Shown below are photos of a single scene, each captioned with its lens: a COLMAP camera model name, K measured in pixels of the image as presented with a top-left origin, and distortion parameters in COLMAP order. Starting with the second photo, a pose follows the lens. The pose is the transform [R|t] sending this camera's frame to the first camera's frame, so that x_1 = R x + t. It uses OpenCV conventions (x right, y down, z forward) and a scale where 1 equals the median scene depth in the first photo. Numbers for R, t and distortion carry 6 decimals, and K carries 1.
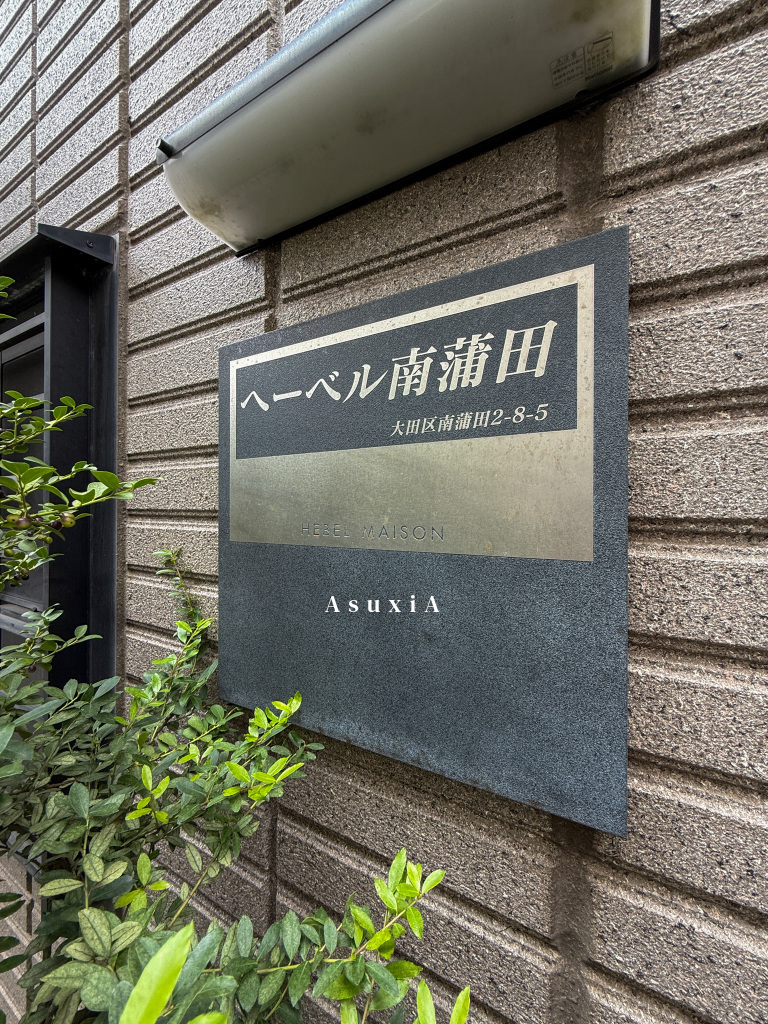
lens RADIAL K [[406.0, 0, 382.5], [0, 406.0, 509.6], [0, 0, 1]] dist [-0.004150, -0.000196]
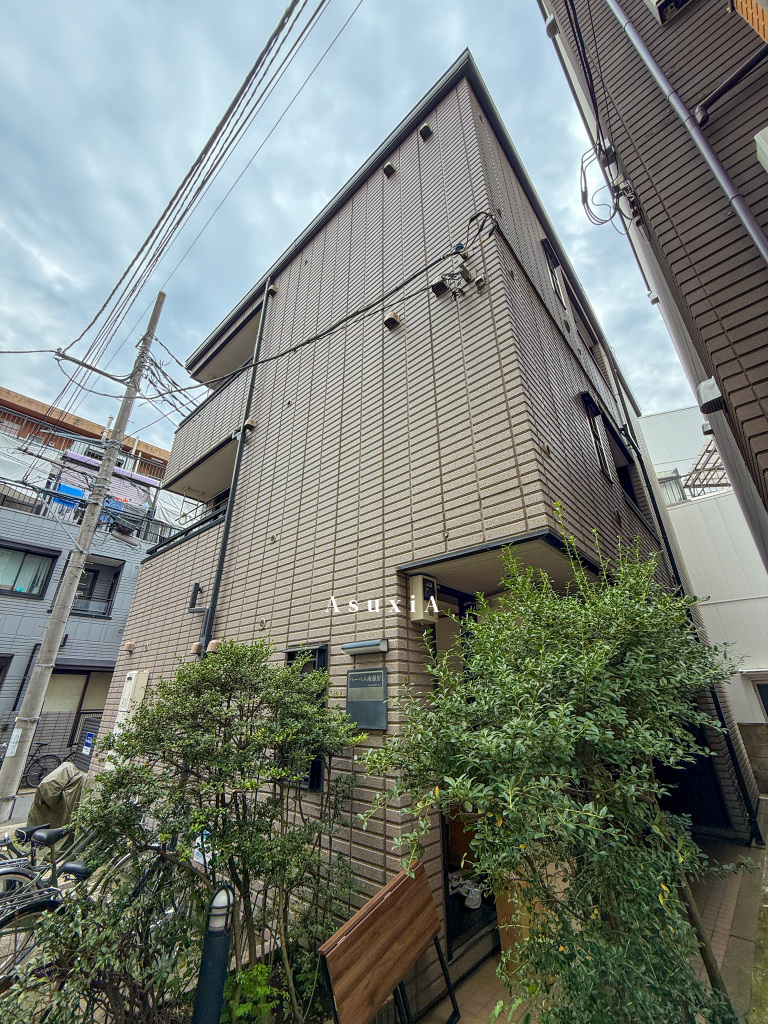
lens RADIAL K [[406.0, 0, 386.1], [0, 406.0, 516.1], [0, 0, 1]] dist [-0.004150, -0.000196]
pose [[0.977918, -0.093758, -0.186777, 2.275327], [0.006782, 0.907485, -0.420030, 0.153928], [0.208878, 0.409488, 0.888082, -7.757792]]
